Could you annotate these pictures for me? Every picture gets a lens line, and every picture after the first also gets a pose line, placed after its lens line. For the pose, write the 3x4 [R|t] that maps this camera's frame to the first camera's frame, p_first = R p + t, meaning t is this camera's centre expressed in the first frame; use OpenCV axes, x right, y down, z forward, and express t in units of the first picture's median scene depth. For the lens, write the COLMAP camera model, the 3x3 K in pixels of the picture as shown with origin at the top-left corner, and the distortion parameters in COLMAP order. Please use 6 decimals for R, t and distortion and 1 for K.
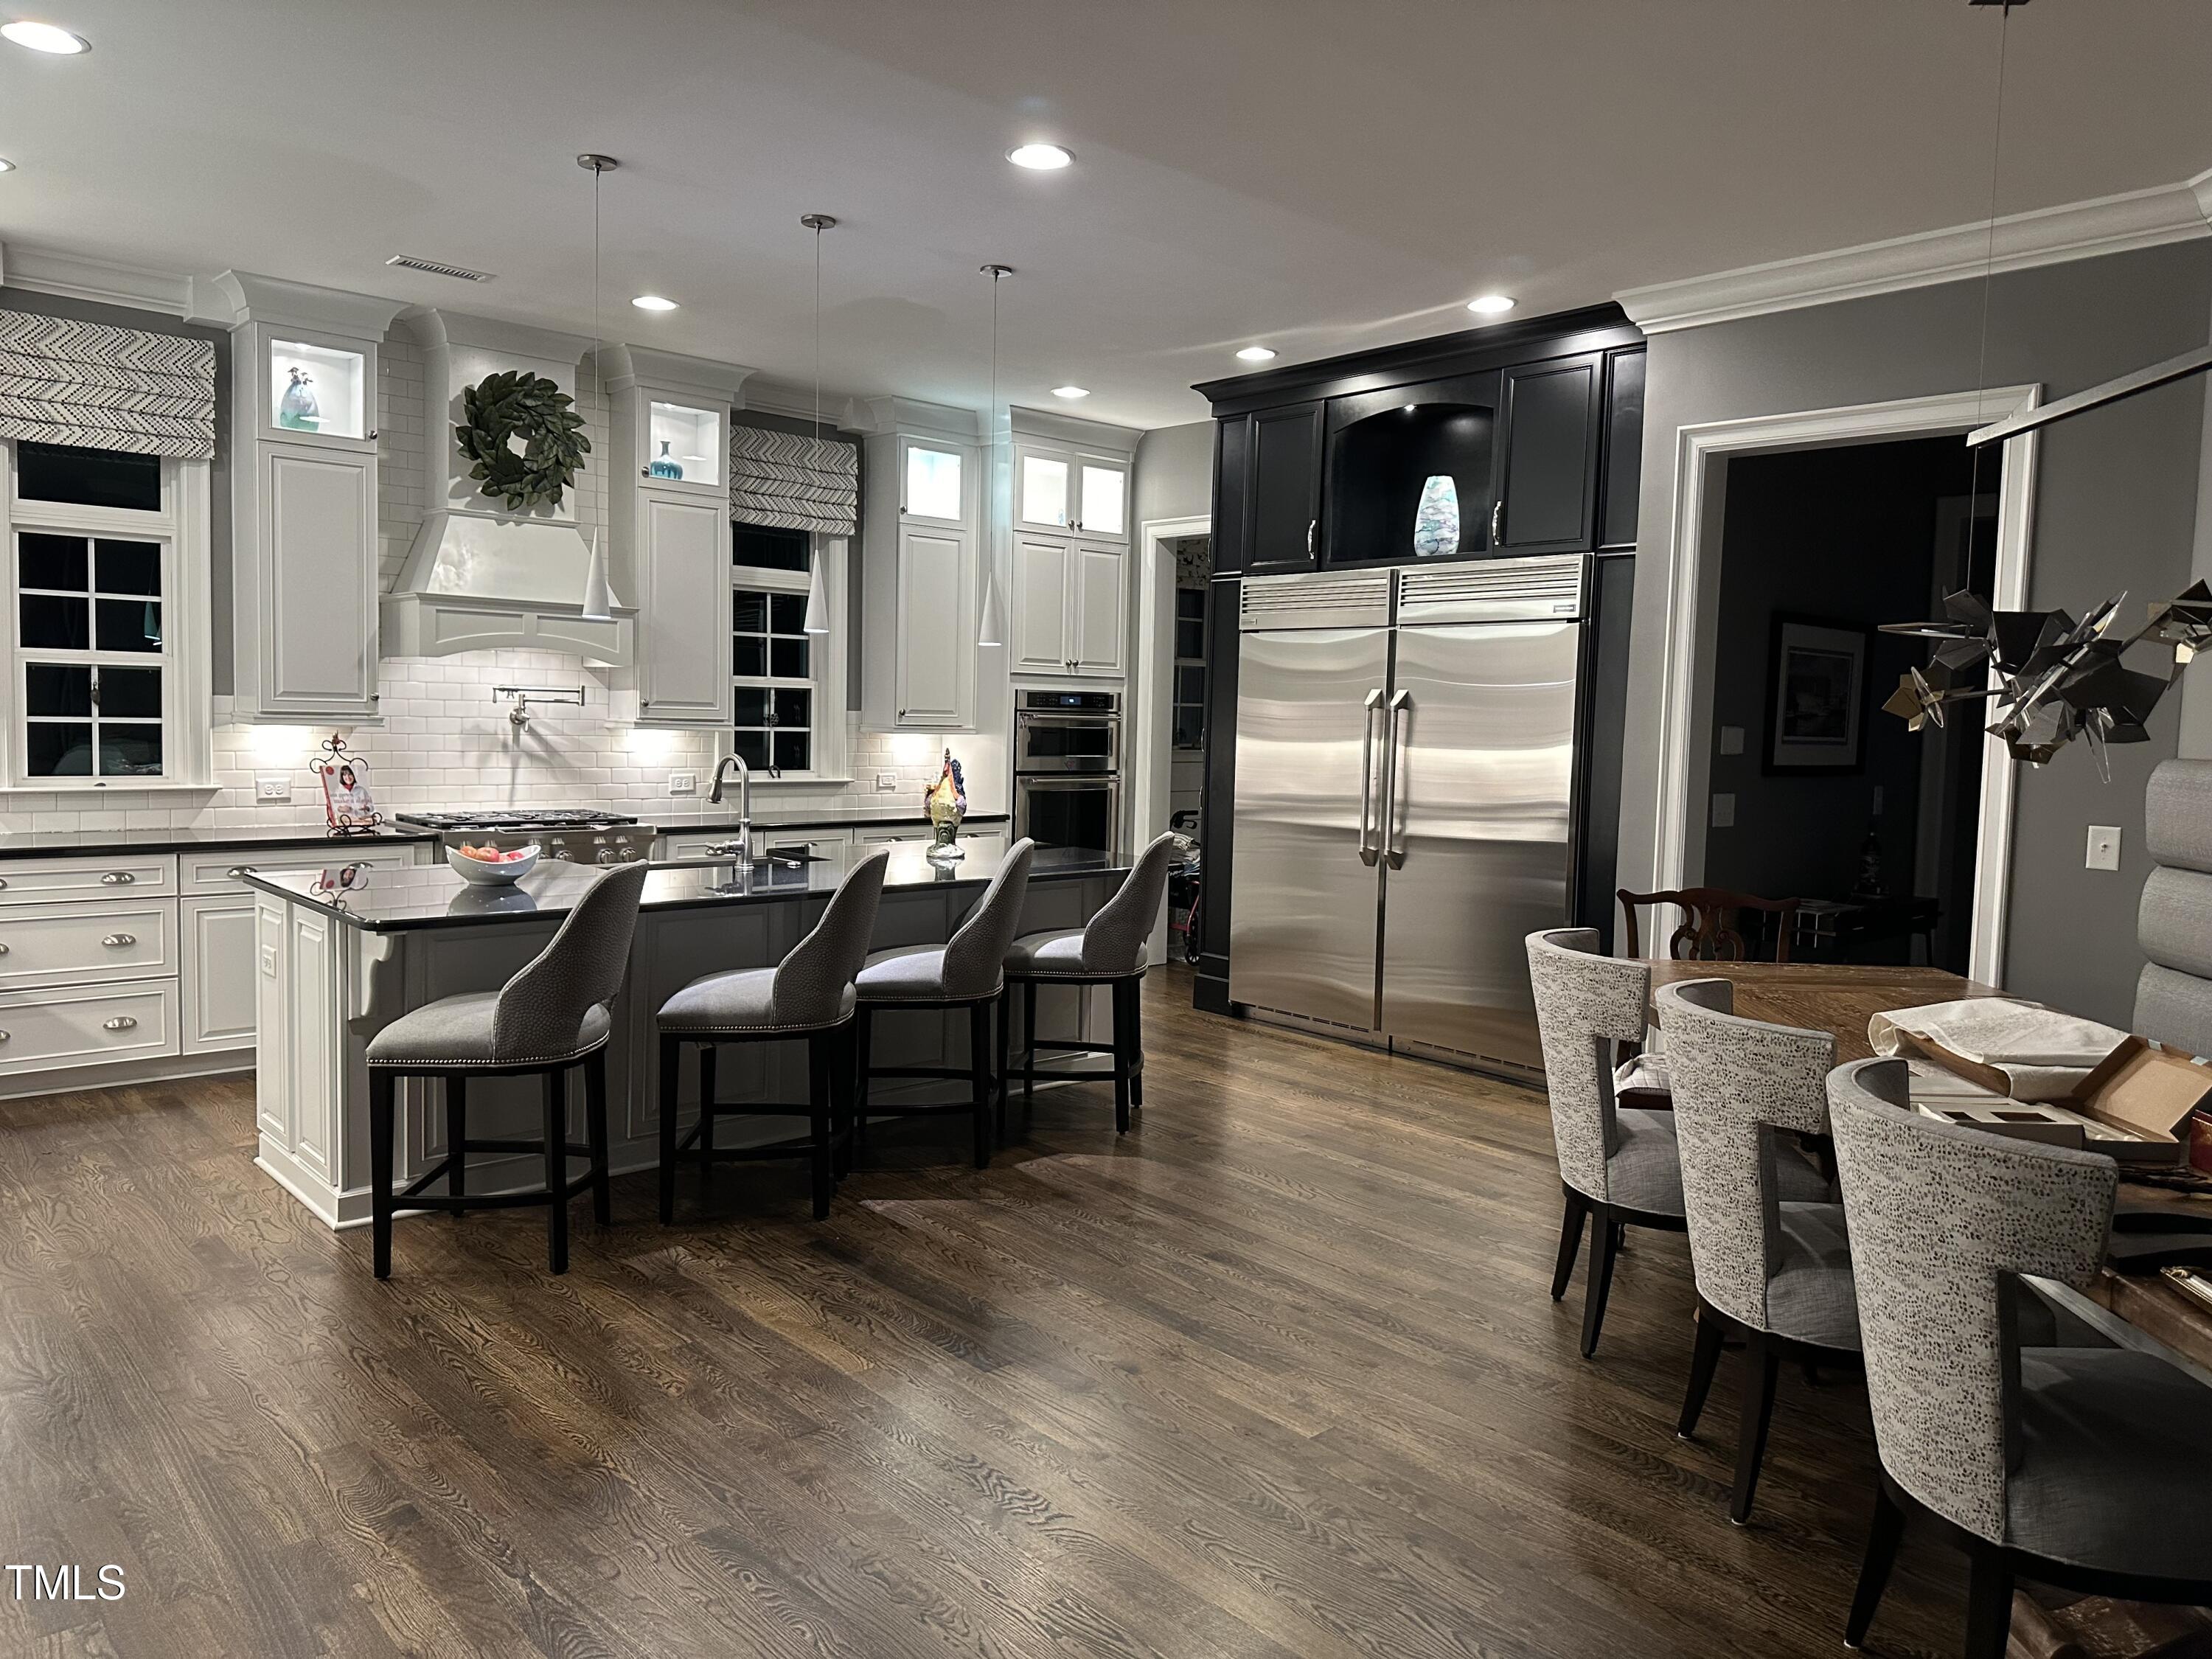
lens RADIAL K [[1552.3, 0, 1106.0], [0, 1552.3, 829.5], [0, 0, 1]] dist [0.097469, -0.133681]
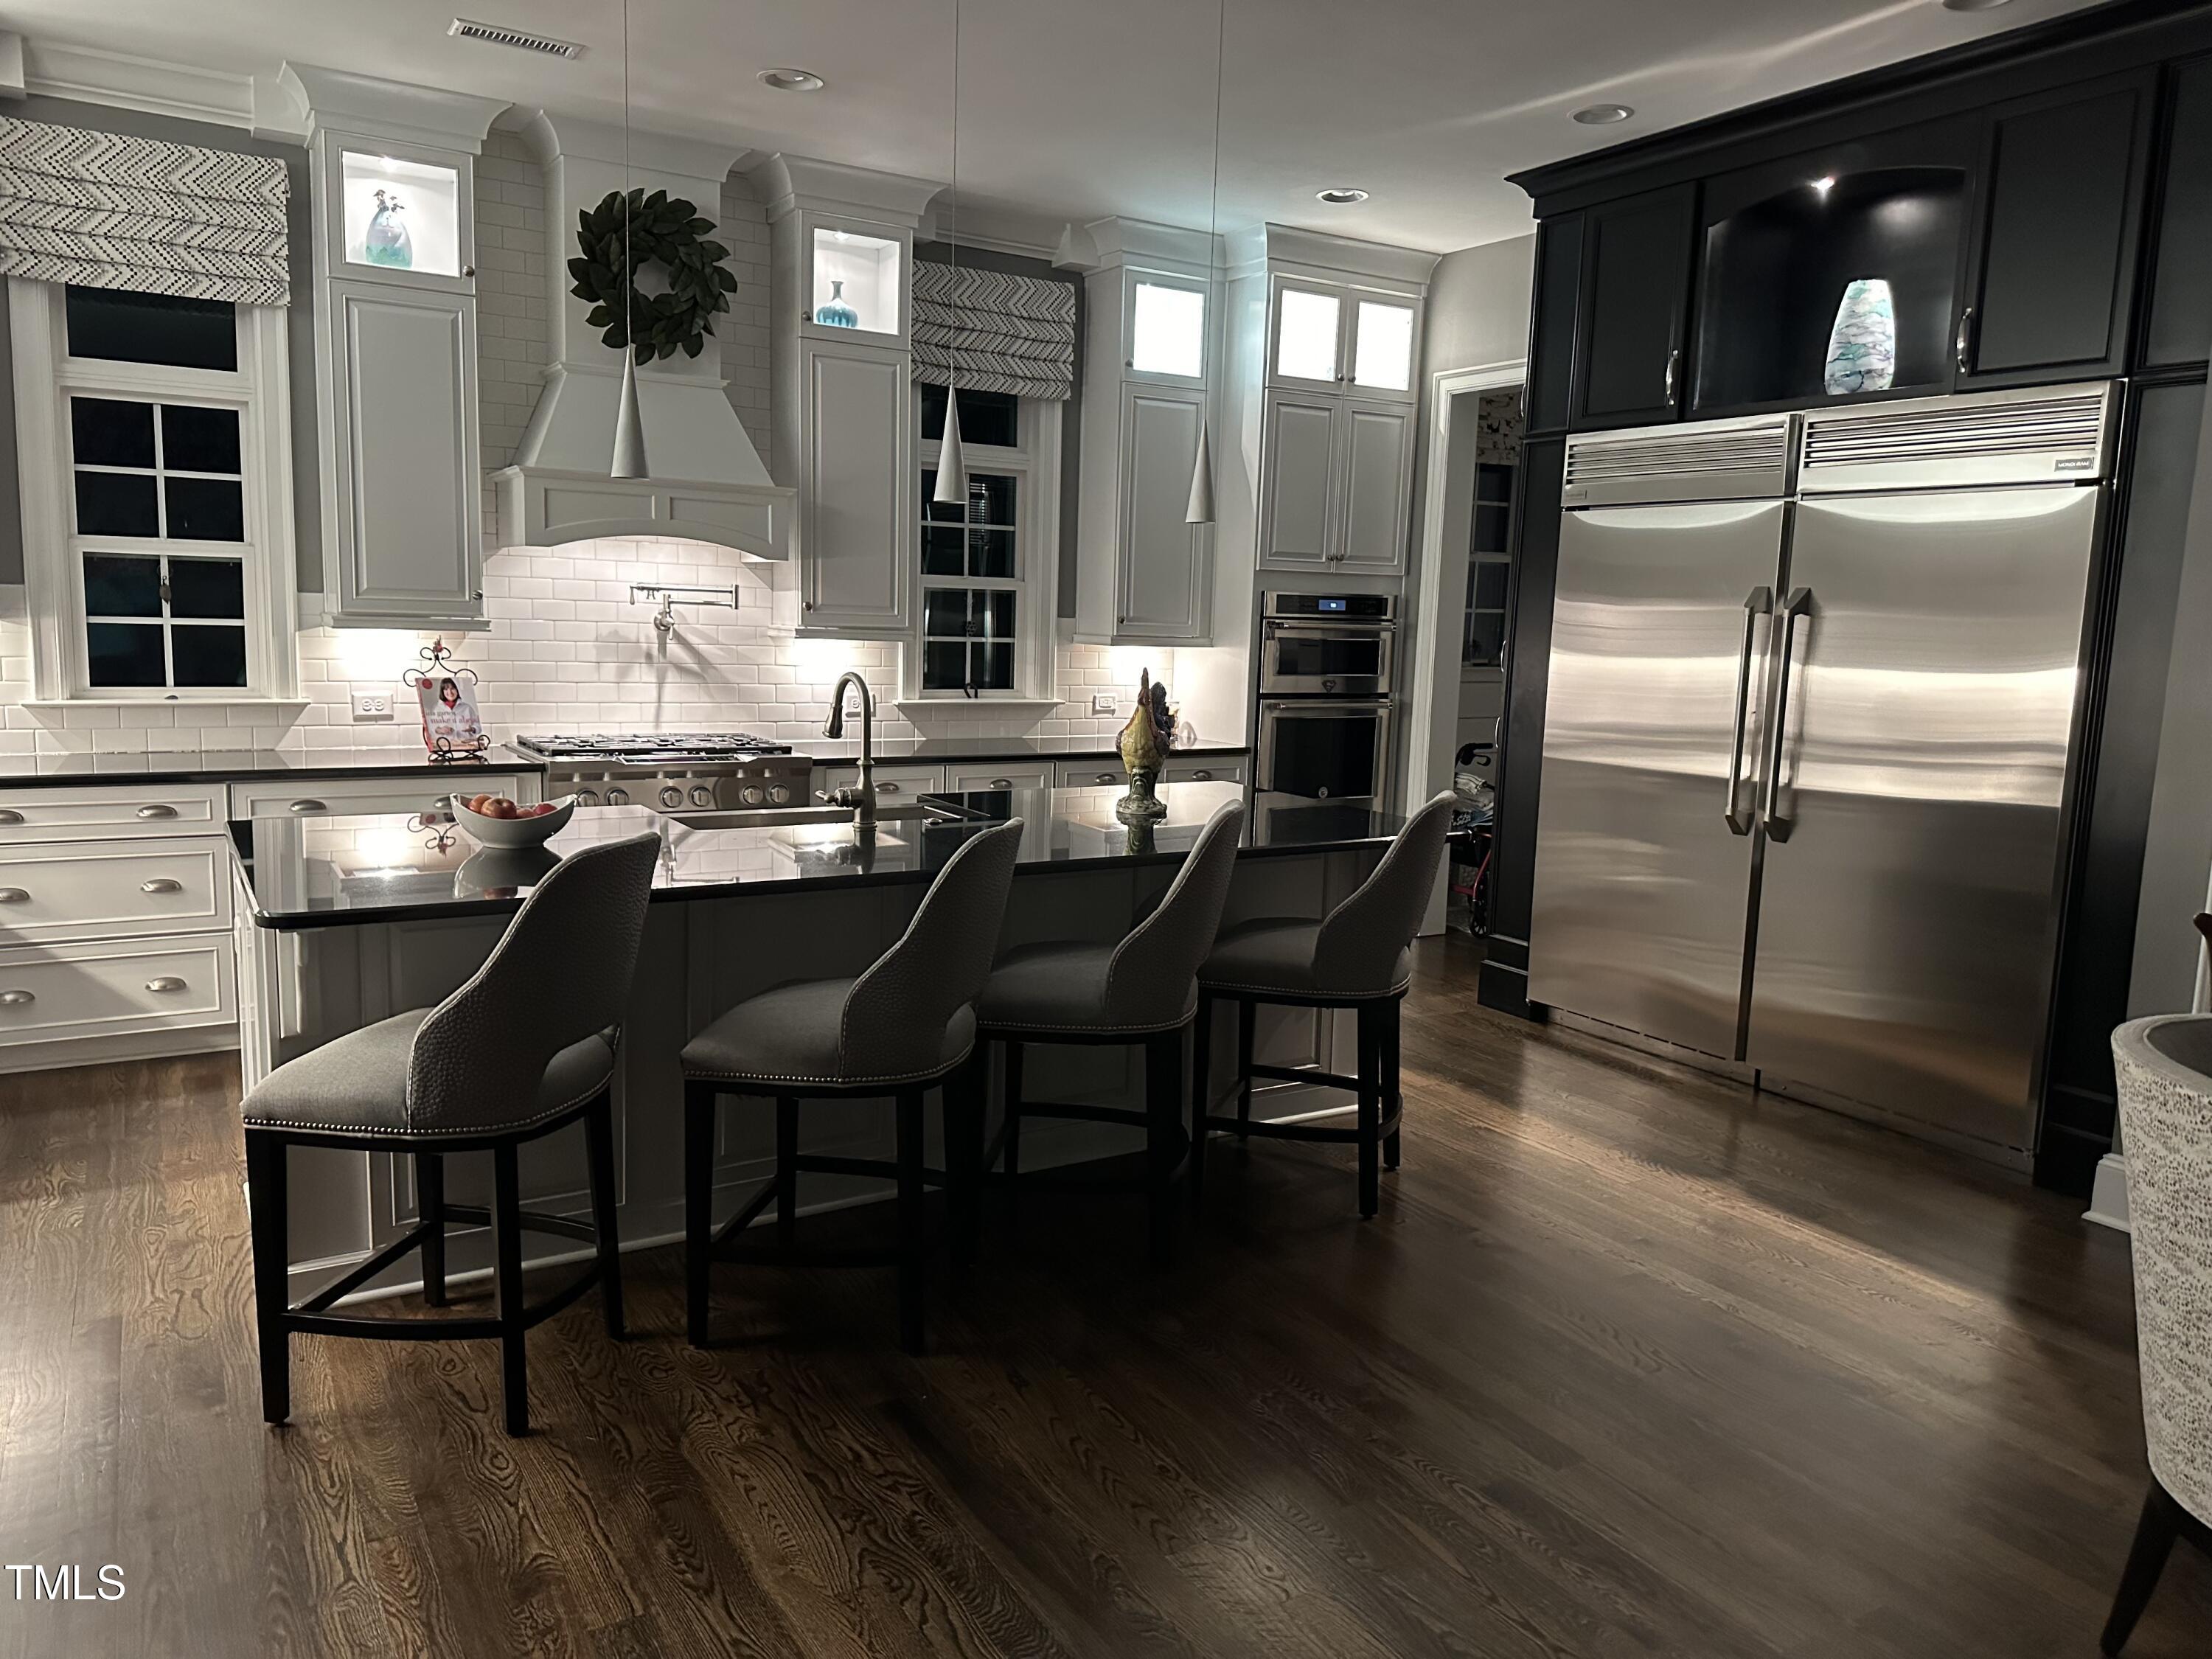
lens RADIAL K [[1552.3, 0, 1106.0], [0, 1552.3, 829.5], [0, 0, 1]] dist [0.097469, -0.133681]
pose [[0.982967, 0.030019, -0.181315, 0.014170], [-0.019535, 0.998047, 0.059330, -0.016780], [0.182742, -0.054778, 0.981634, 0.238501]]
